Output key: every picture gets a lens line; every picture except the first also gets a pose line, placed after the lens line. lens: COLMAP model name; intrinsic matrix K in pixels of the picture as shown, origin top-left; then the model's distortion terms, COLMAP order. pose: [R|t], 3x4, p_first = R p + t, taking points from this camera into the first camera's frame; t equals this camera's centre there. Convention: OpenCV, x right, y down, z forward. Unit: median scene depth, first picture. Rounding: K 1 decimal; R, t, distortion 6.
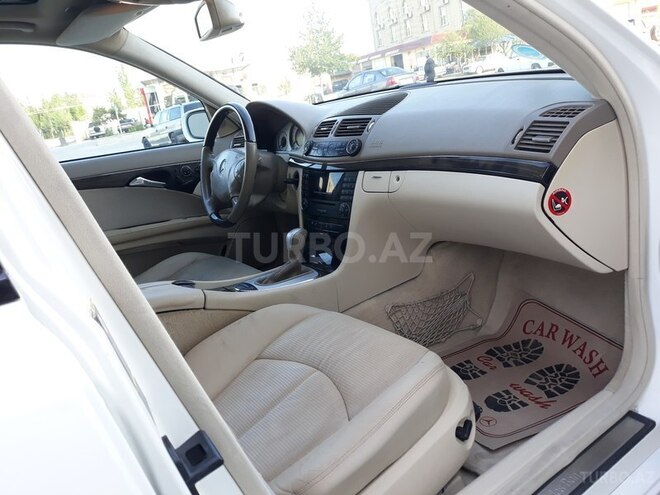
lens RADIAL K [[558.9, 0, 330.0], [0, 558.9, 247.5], [0, 0, 1]] dist [0.022421, -0.010072]
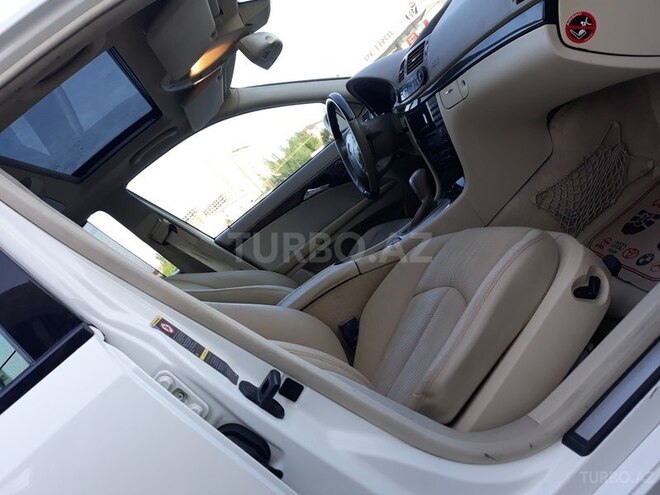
lens RADIAL K [[559.5, 0, 330.0], [0, 559.5, 247.5], [0, 0, 1]] dist [-0.004793, -0.011273]
pose [[0.784366, -0.409746, -0.465702, 0.227083], [0.443953, 0.895162, -0.039870, 0.060265], [0.433216, -0.175477, 0.884043, -0.034656]]
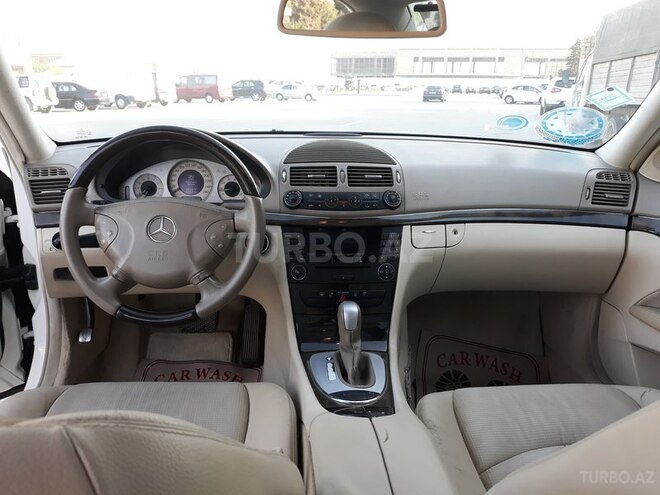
lens RADIAL K [[559.5, 0, 330.0], [0, 559.5, 247.5], [0, 0, 1]] dist [-0.004793, -0.011273]
pose [[0.514797, -0.061250, 0.855122, -0.606383], [0.140777, 0.989945, -0.013843, -0.084496], [-0.845675, 0.127507, 0.518243, 0.506477]]
